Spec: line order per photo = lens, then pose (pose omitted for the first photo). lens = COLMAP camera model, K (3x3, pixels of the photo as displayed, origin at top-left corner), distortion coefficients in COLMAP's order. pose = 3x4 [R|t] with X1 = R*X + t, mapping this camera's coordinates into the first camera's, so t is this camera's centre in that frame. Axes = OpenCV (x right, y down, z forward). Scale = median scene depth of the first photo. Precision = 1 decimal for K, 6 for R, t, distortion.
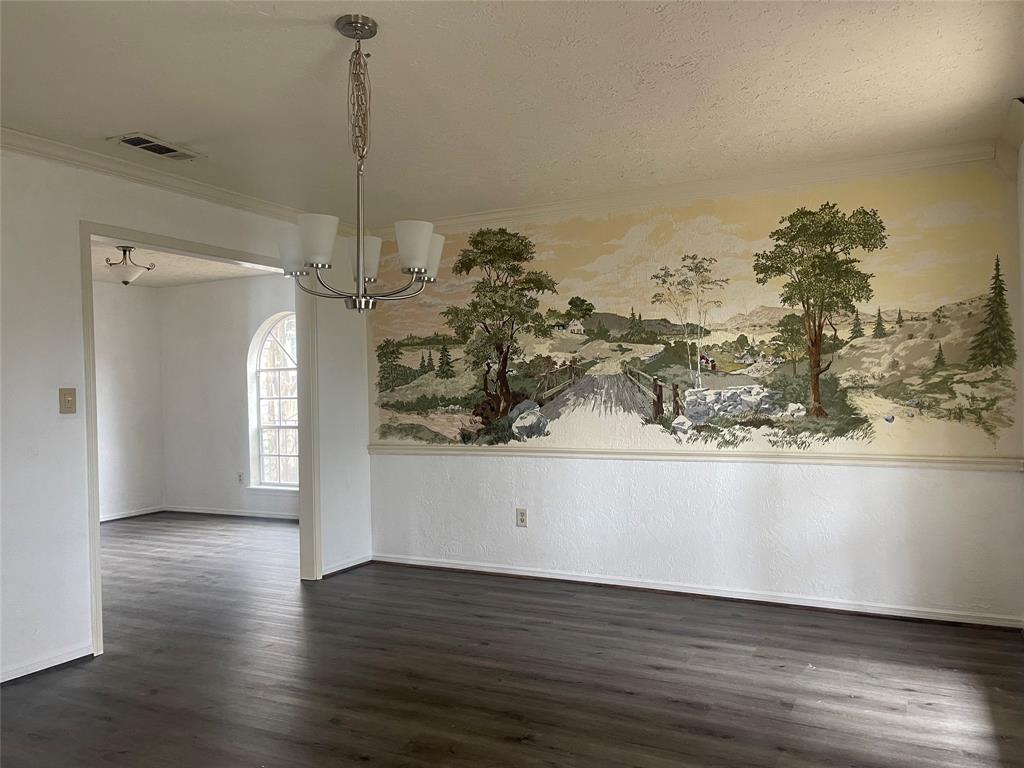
lens RADIAL K [[787.7, 0, 511.0], [0, 787.7, 391.4], [0, 0, 1]] dist [0.075431, -0.033374]
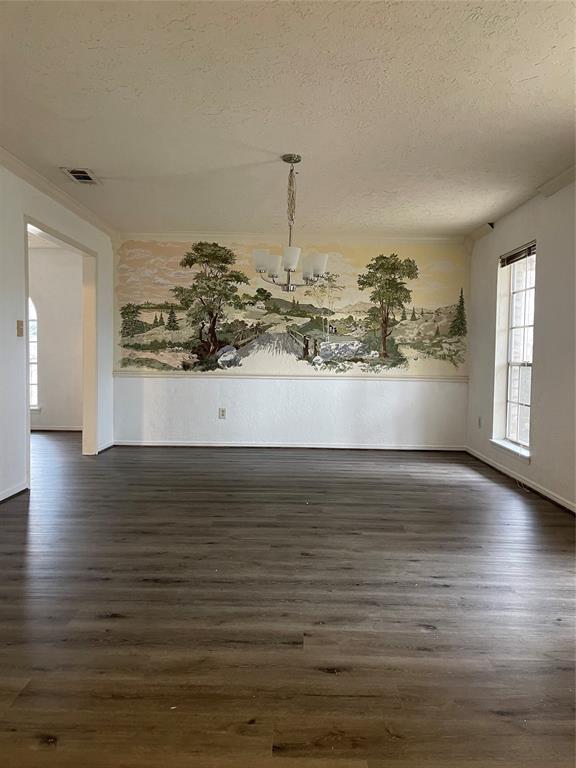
lens RADIAL K [[590.8, 0, 288.6], [0, 590.8, 382.1], [0, 0, 1]] dist [0.075431, -0.033374]
pose [[0.890644, 0.013386, 0.454504, -0.486678], [-0.031744, 0.998958, 0.032785, 0.048550], [-0.453592, -0.043628, 0.890141, -0.234401]]
